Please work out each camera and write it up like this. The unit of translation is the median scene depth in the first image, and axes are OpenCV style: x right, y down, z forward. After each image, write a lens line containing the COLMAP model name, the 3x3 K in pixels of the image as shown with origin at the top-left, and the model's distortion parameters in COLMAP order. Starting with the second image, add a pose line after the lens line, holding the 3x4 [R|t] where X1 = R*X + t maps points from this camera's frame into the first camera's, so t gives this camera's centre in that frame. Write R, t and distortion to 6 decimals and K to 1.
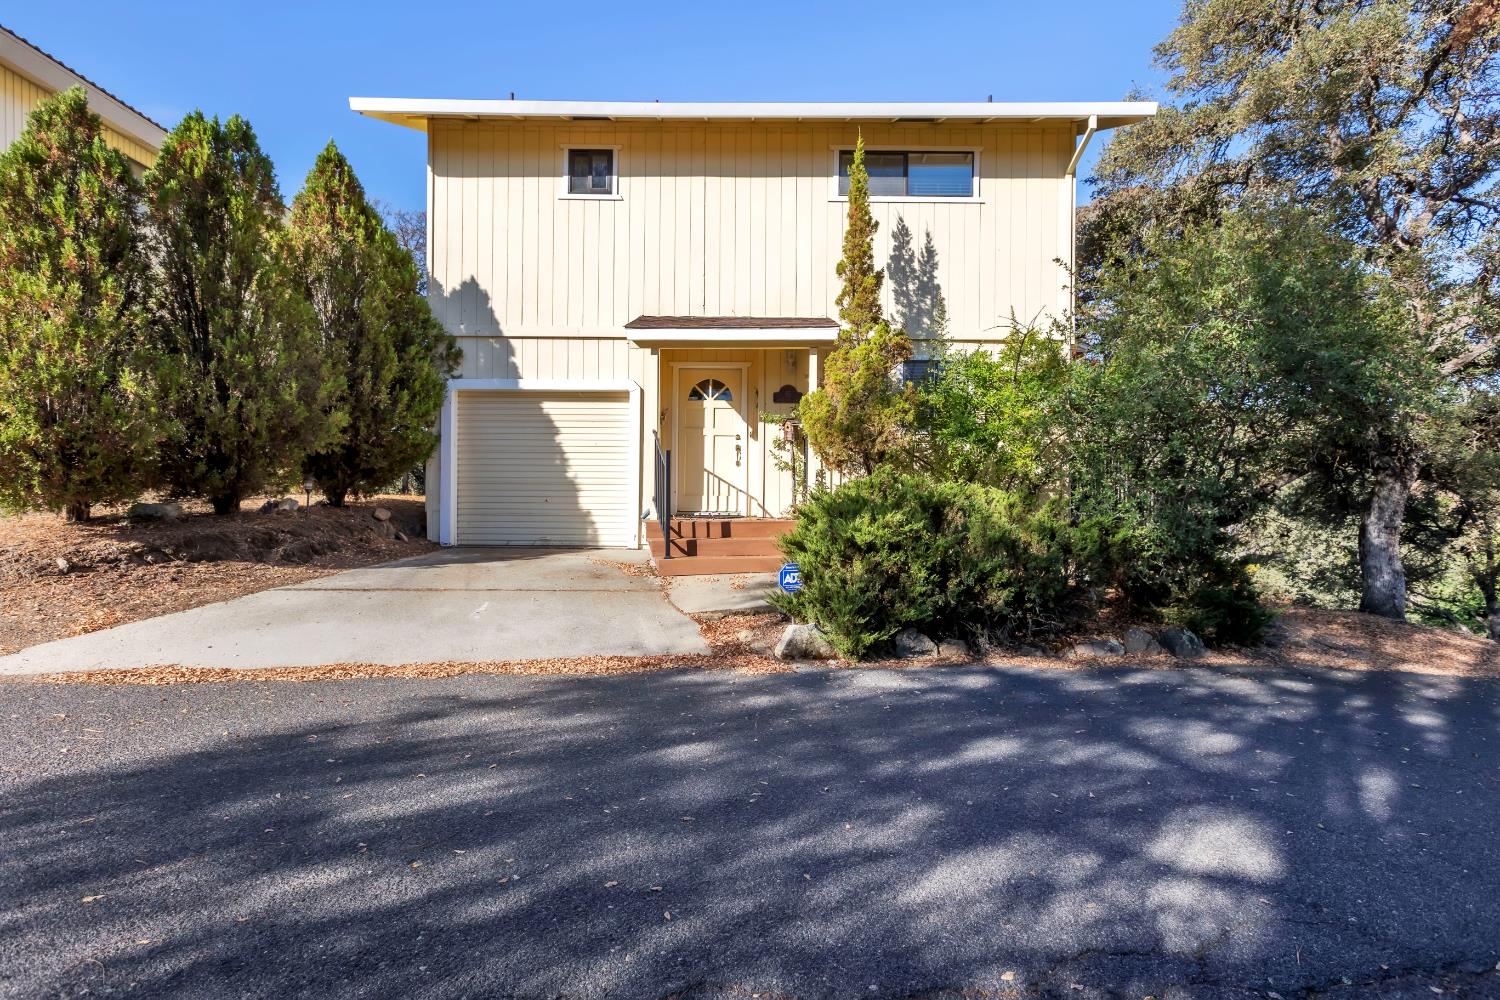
lens RADIAL K [[679.2, 0, 749.8], [0, 679.2, 503.7], [0, 0, 1]] dist [0.001467, -0.001481]
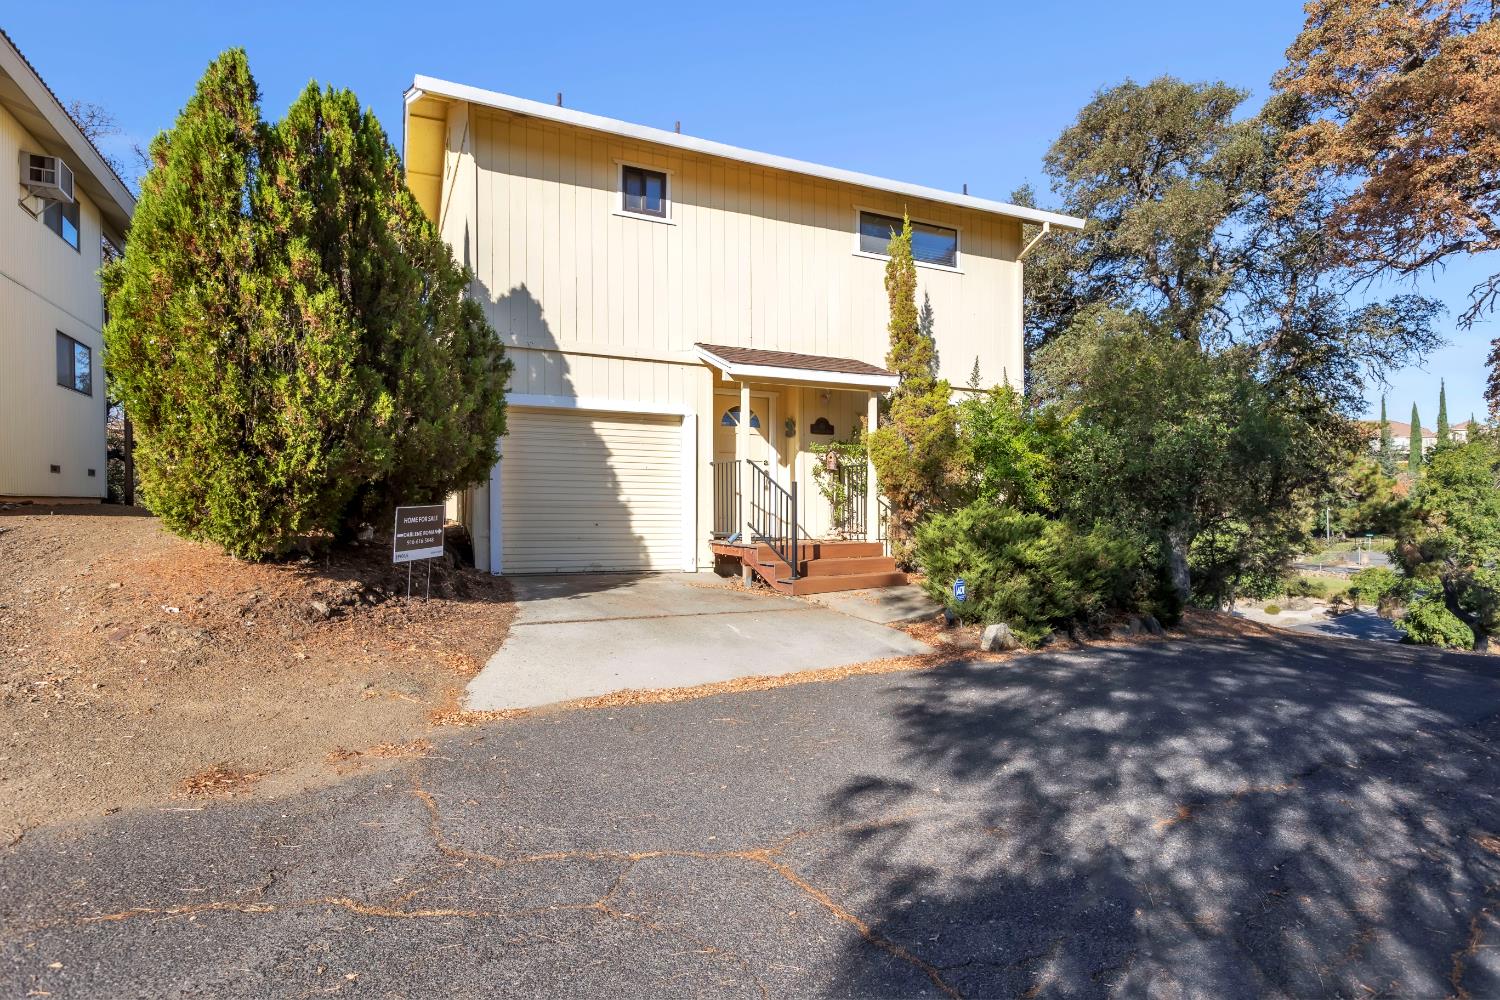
lens RADIAL K [[810.9, 0, 751.4], [0, 810.9, 501.6], [0, 0, 1]] dist [-0.002125, -0.000151]
pose [[0.907755, 0.006637, 0.419449, -0.591371], [-0.002300, 0.999939, -0.010845, -0.025942], [-0.419495, 0.008880, 0.907714, -0.134107]]
